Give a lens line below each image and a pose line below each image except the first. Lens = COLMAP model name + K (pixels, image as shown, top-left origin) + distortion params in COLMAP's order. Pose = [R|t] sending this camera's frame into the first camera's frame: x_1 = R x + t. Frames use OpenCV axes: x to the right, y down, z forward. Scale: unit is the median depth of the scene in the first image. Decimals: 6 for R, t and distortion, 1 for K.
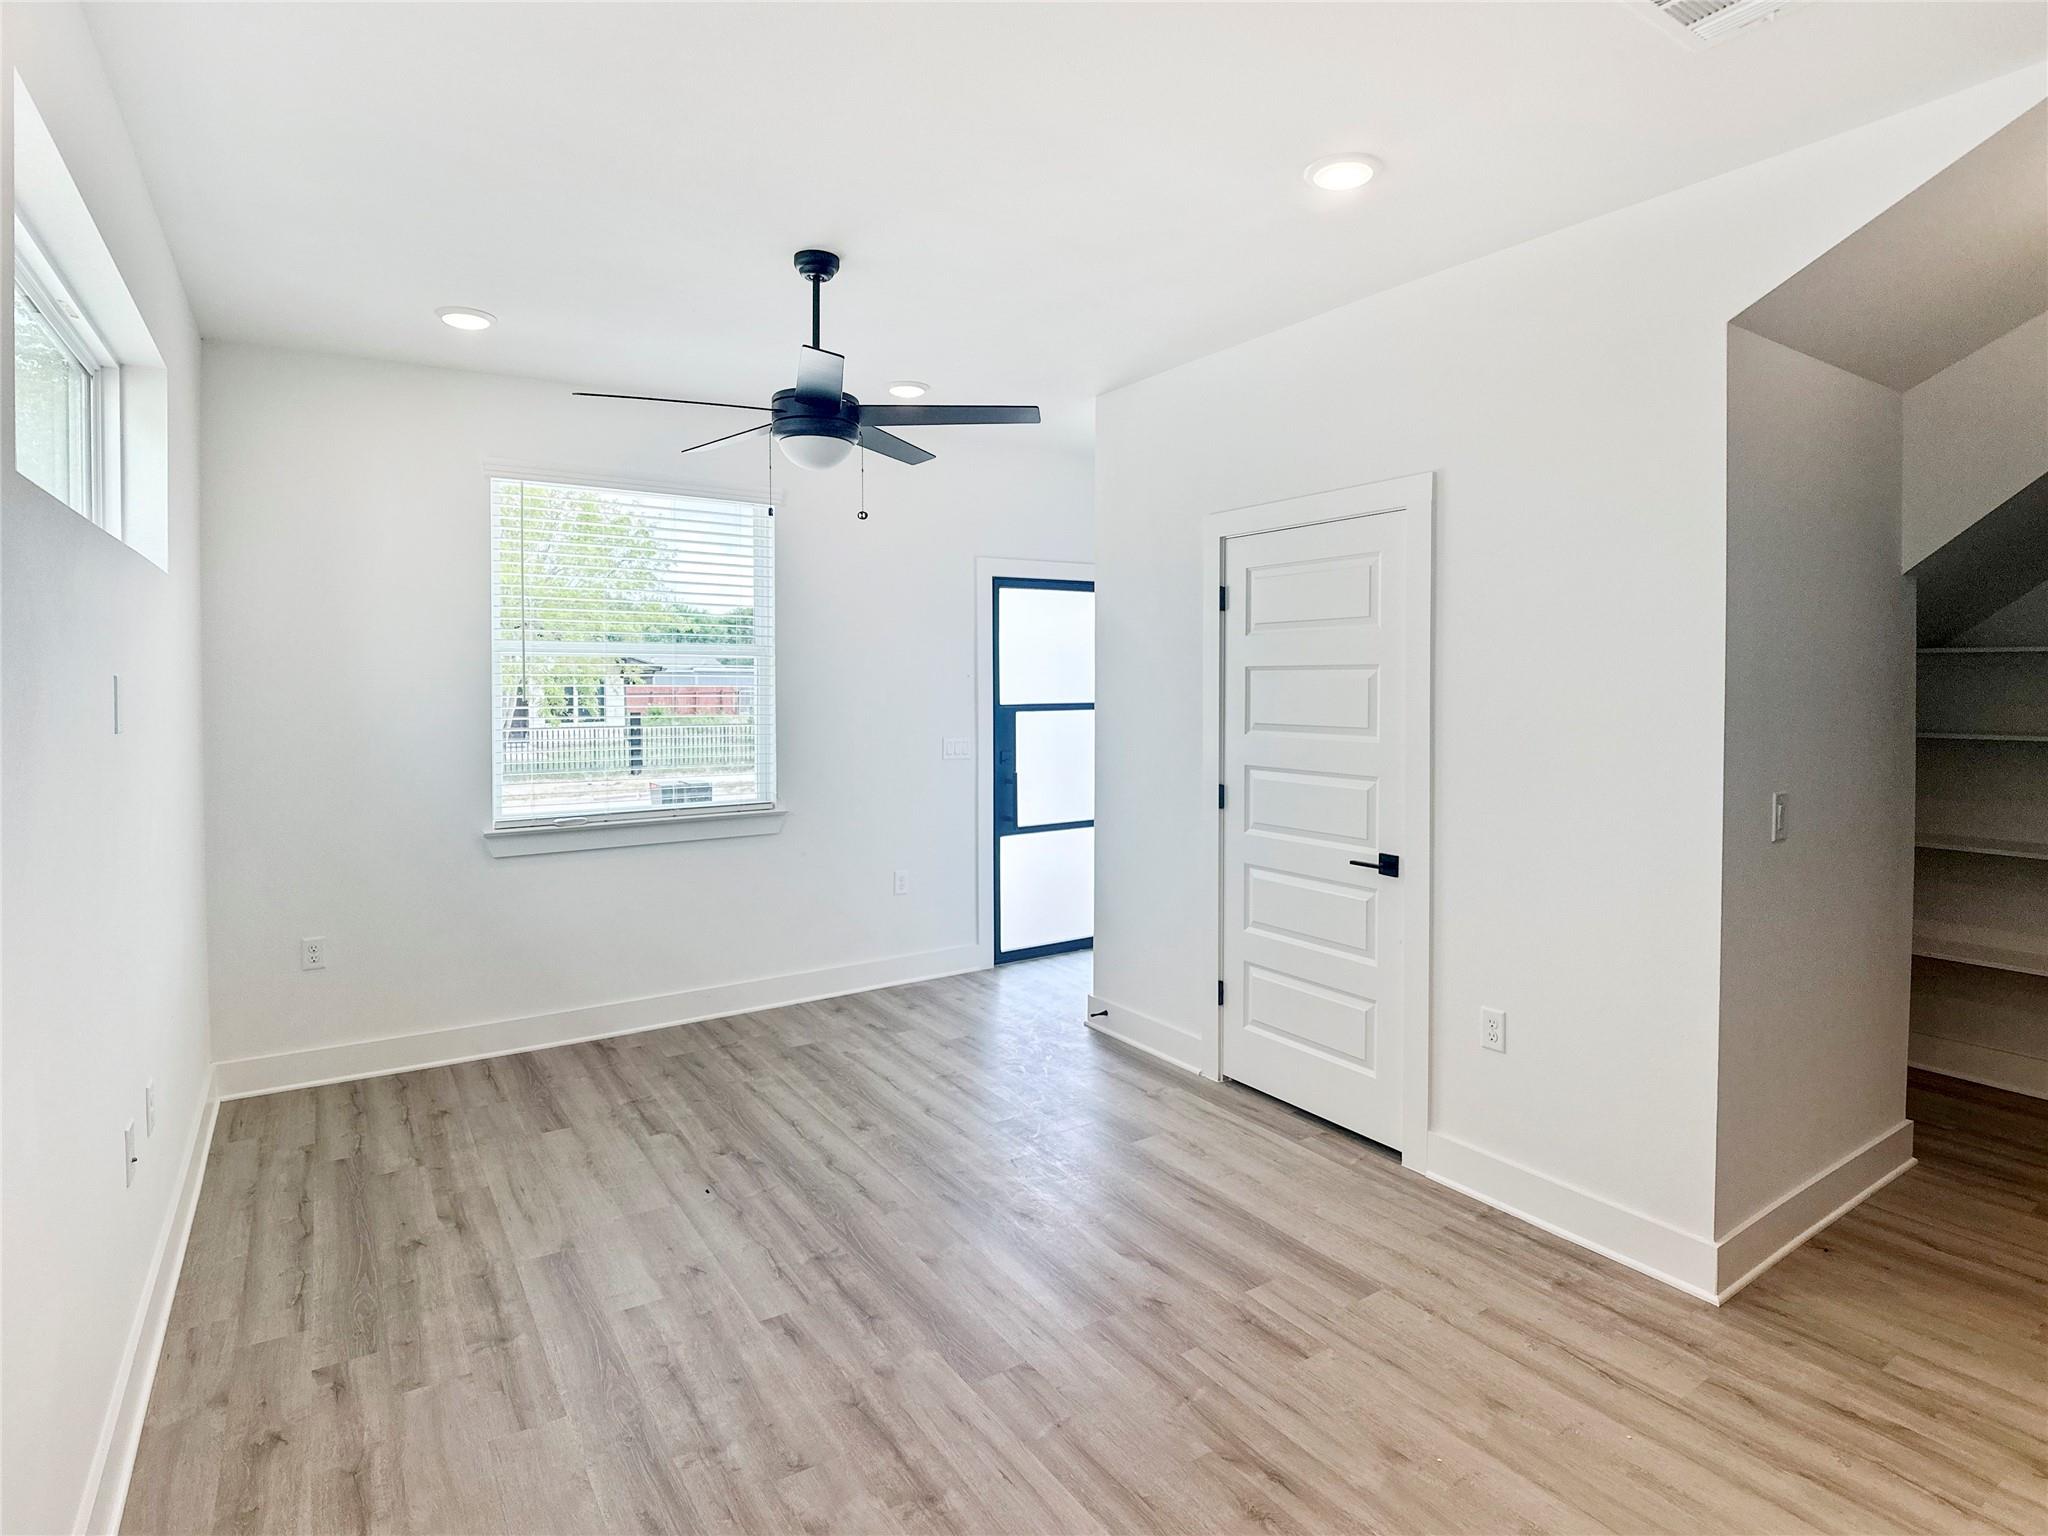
lens RADIAL K [[1083.9, 0, 1015.5], [0, 1083.9, 768.4], [0, 0, 1]] dist [0.020202, -0.015824]
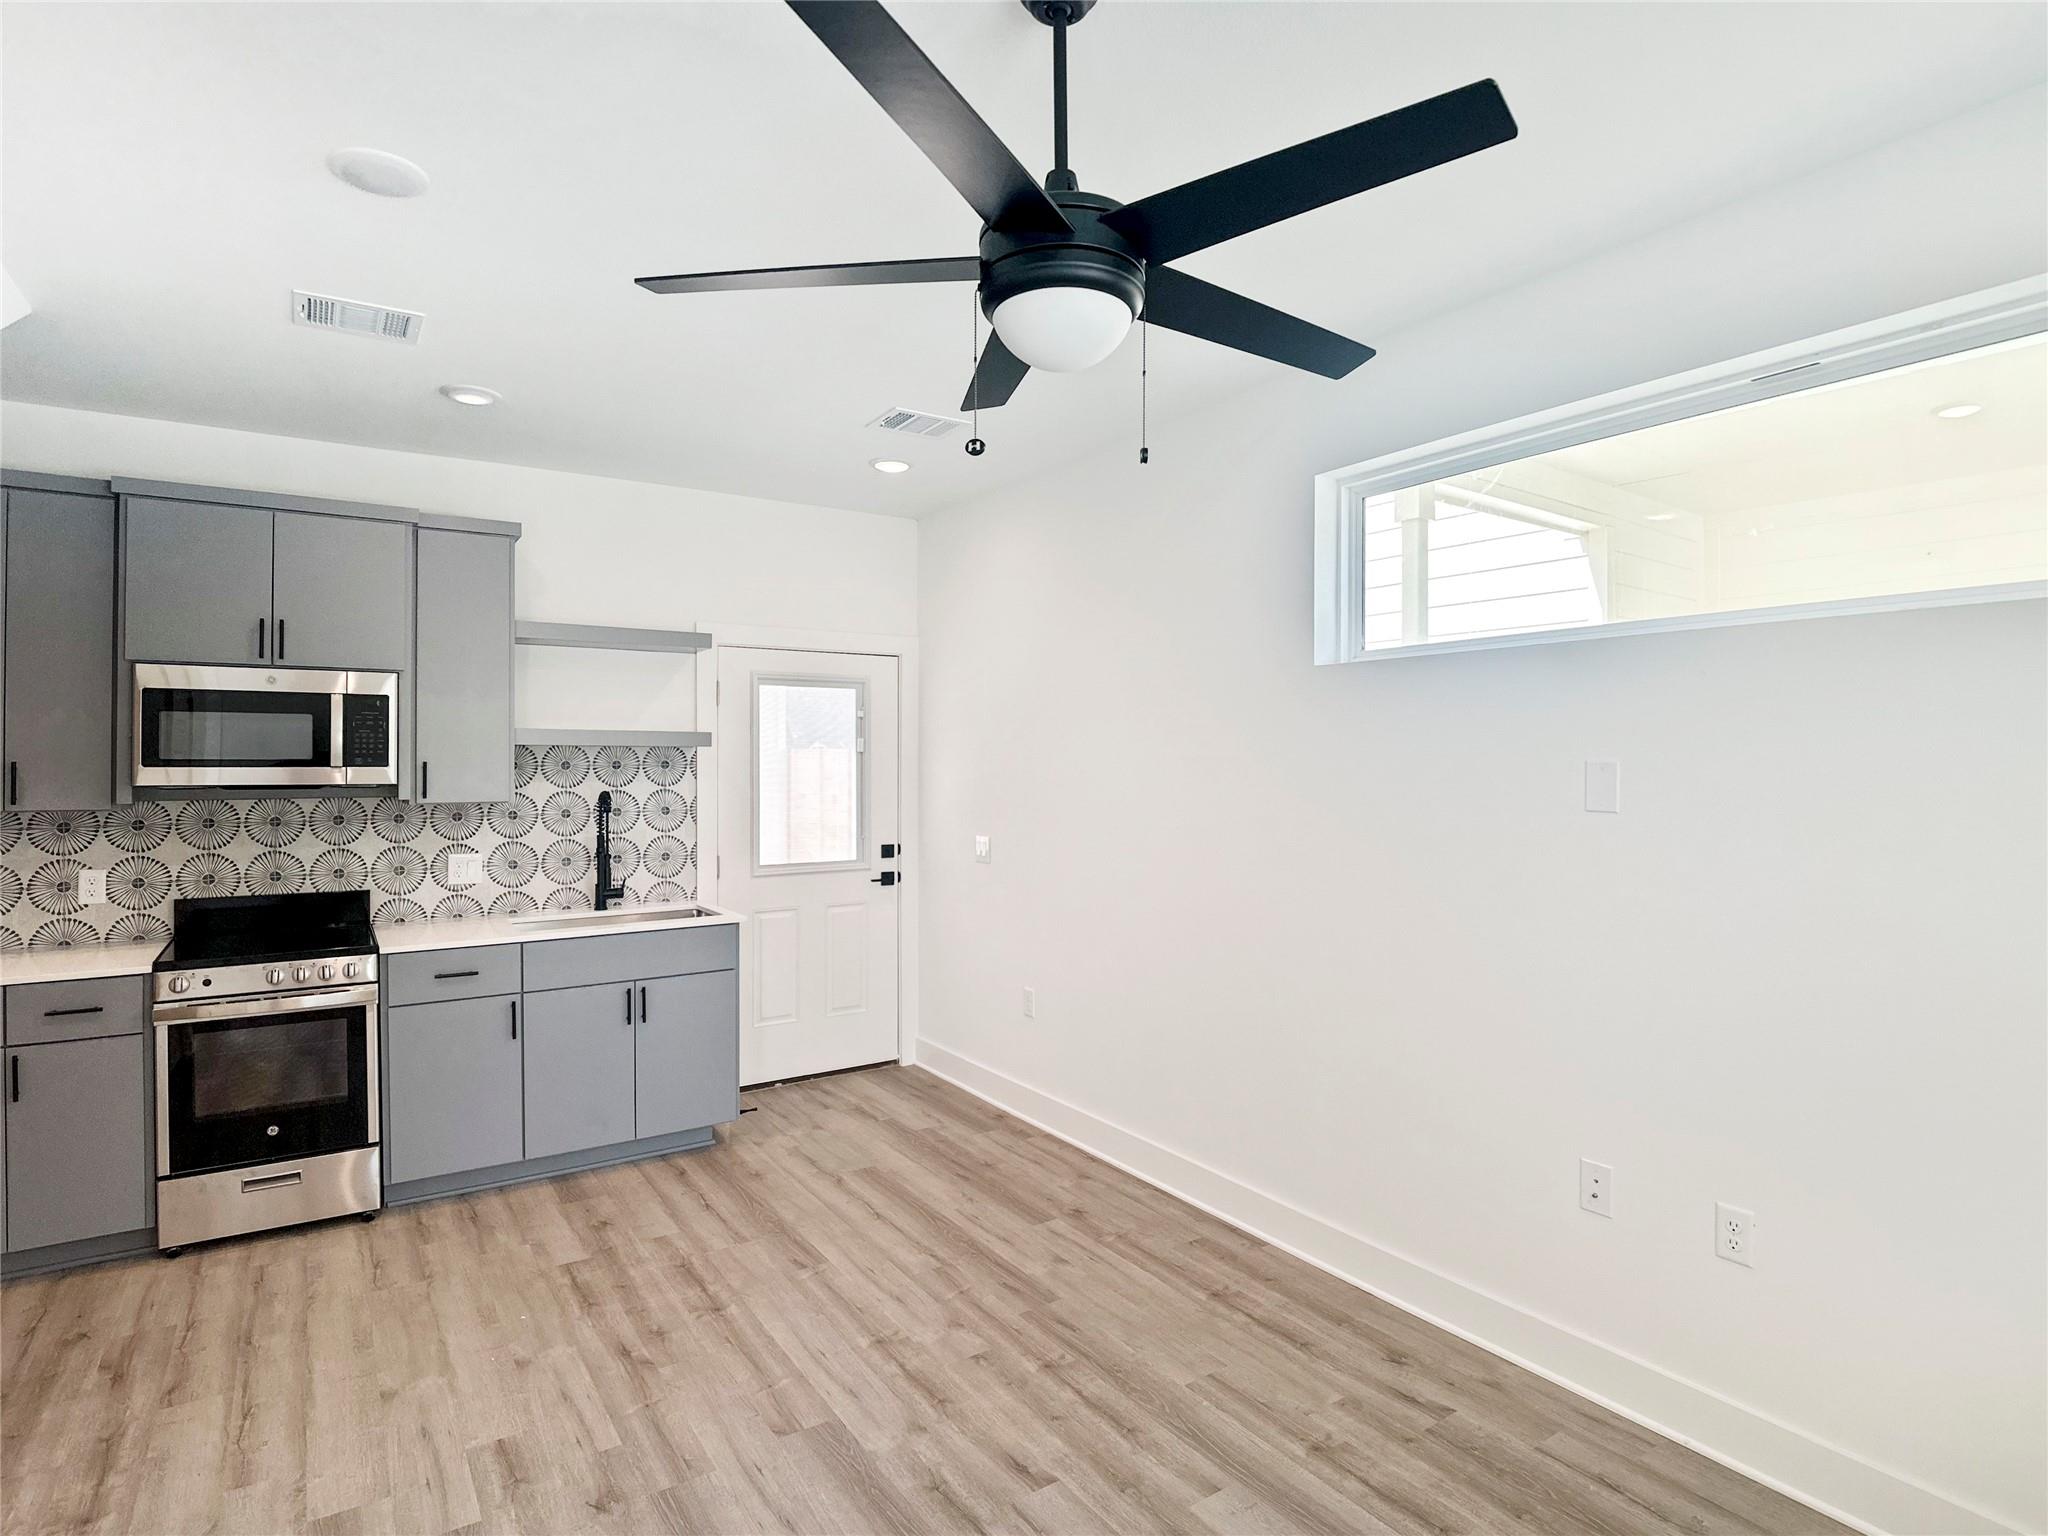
lens RADIAL K [[1083.9, 0, 1015.5], [0, 1083.9, 768.4], [0, 0, 1]] dist [0.020202, -0.015824]
pose [[-0.999922, 0.010119, -0.007375, -0.212112], [0.009449, 0.996272, 0.085745, -0.163279], [0.008215, 0.085669, -0.996290, 1.976969]]
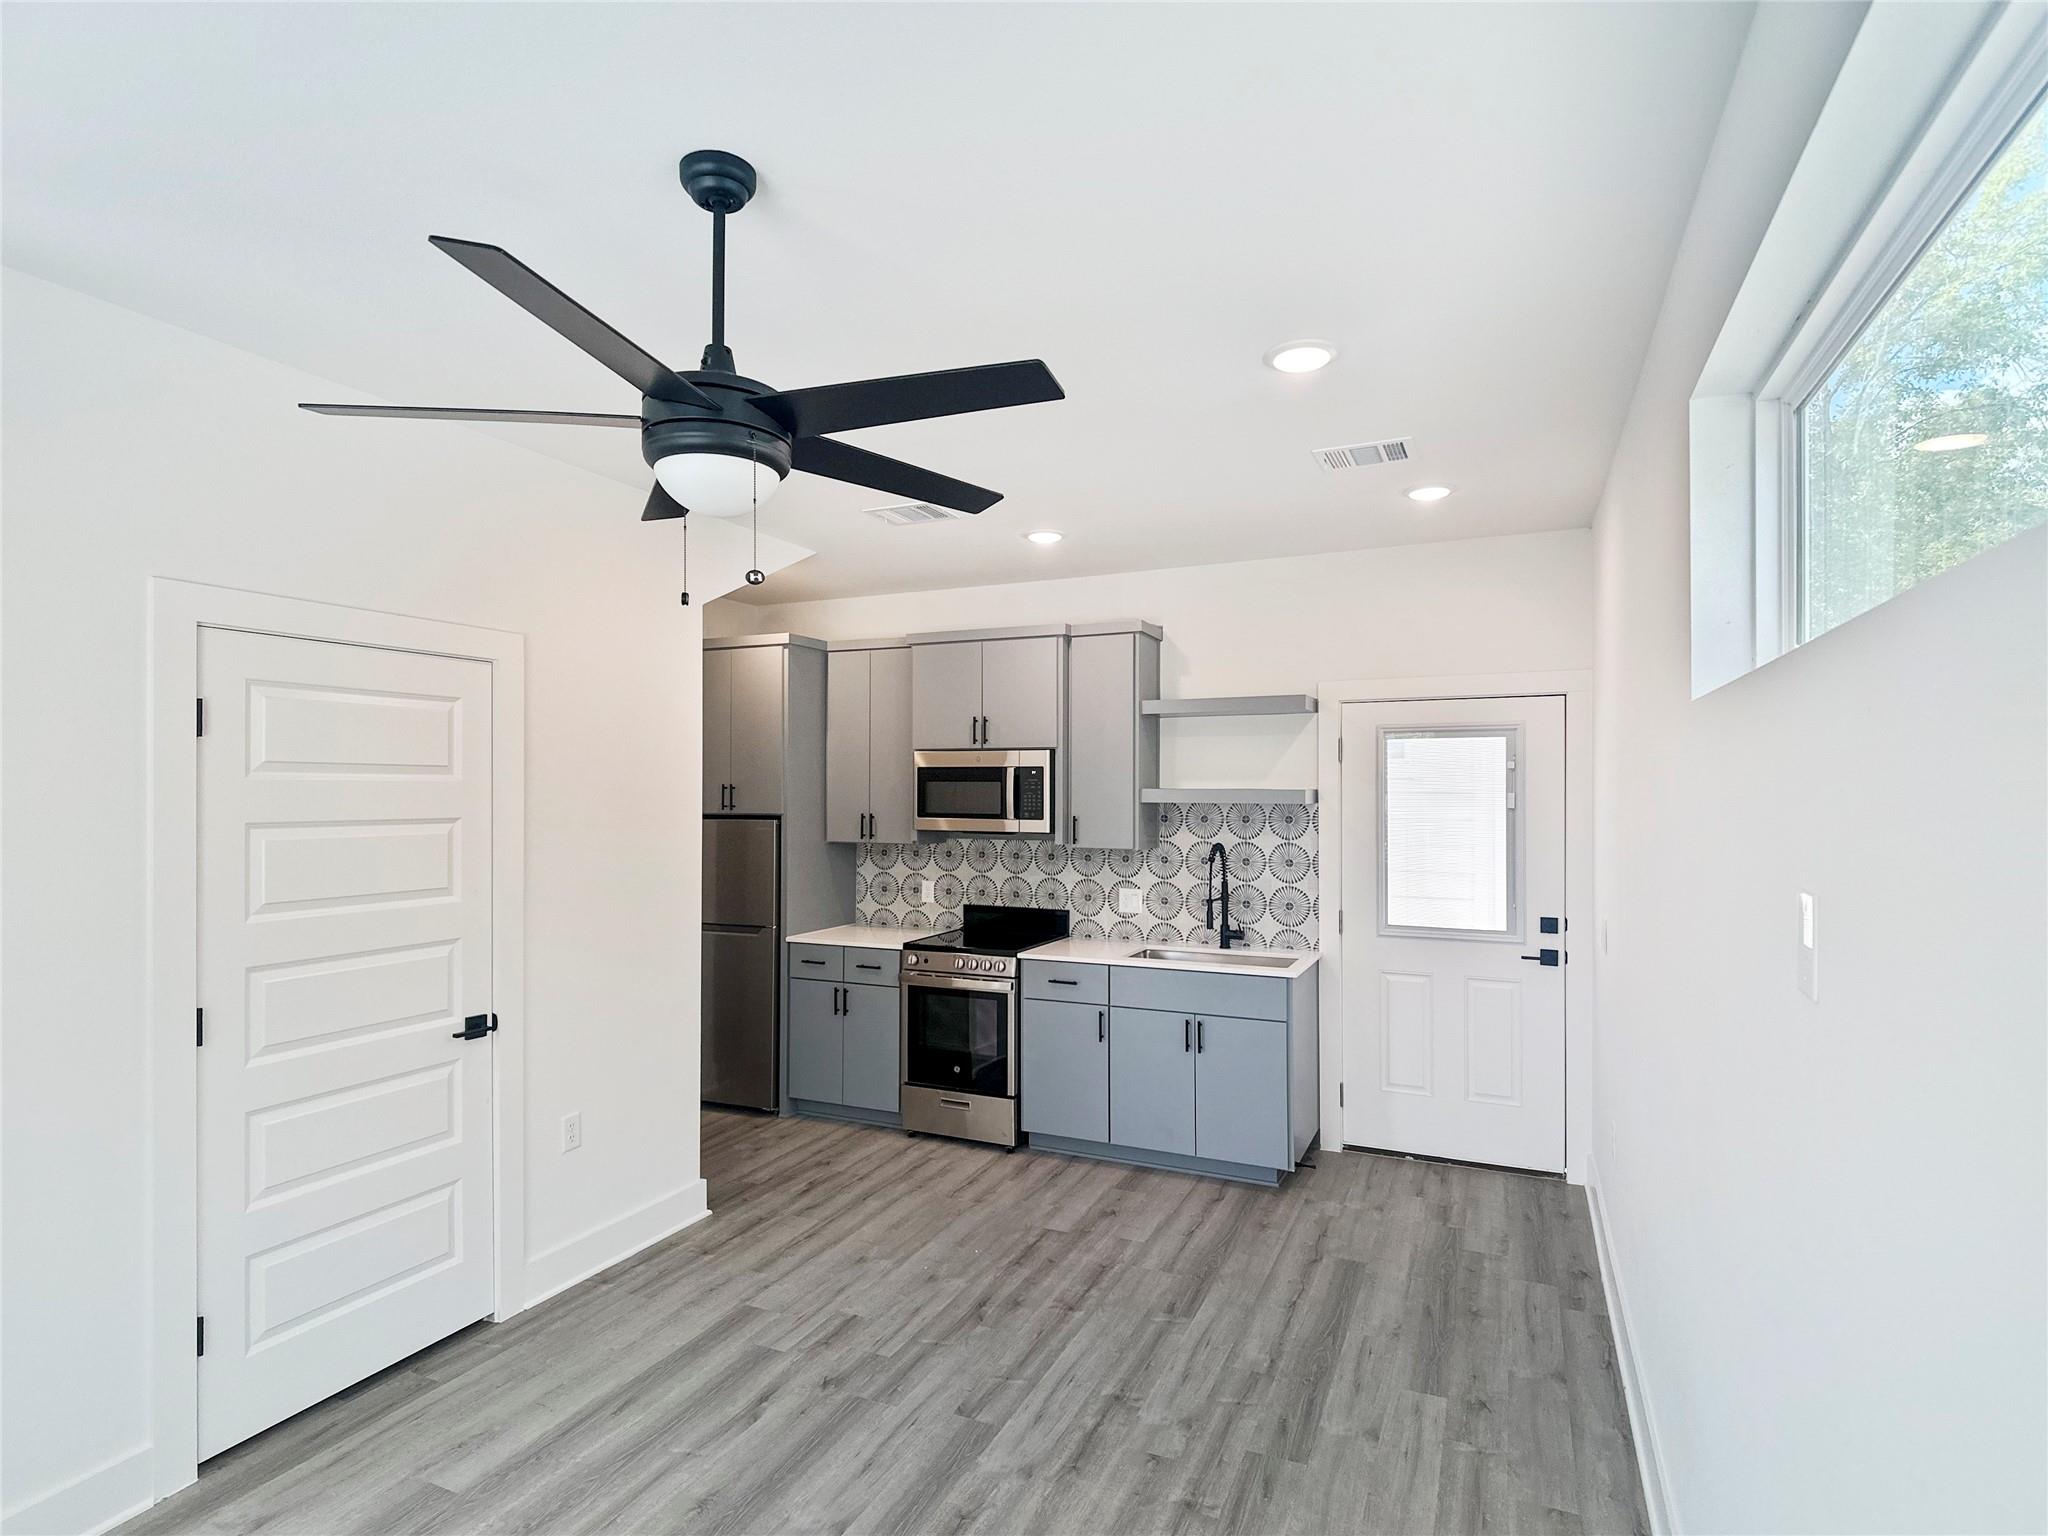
lens RADIAL K [[1059.4, 0, 1050.5], [0, 1059.4, 795.9], [0, 0, 1]] dist [0.042845, -0.025910]
pose [[-0.553811, 0.004458, 0.832631, -1.032076], [0.068808, 0.996810, 0.040429, -0.166646], [-0.829795, 0.079682, -0.552351, 1.515969]]
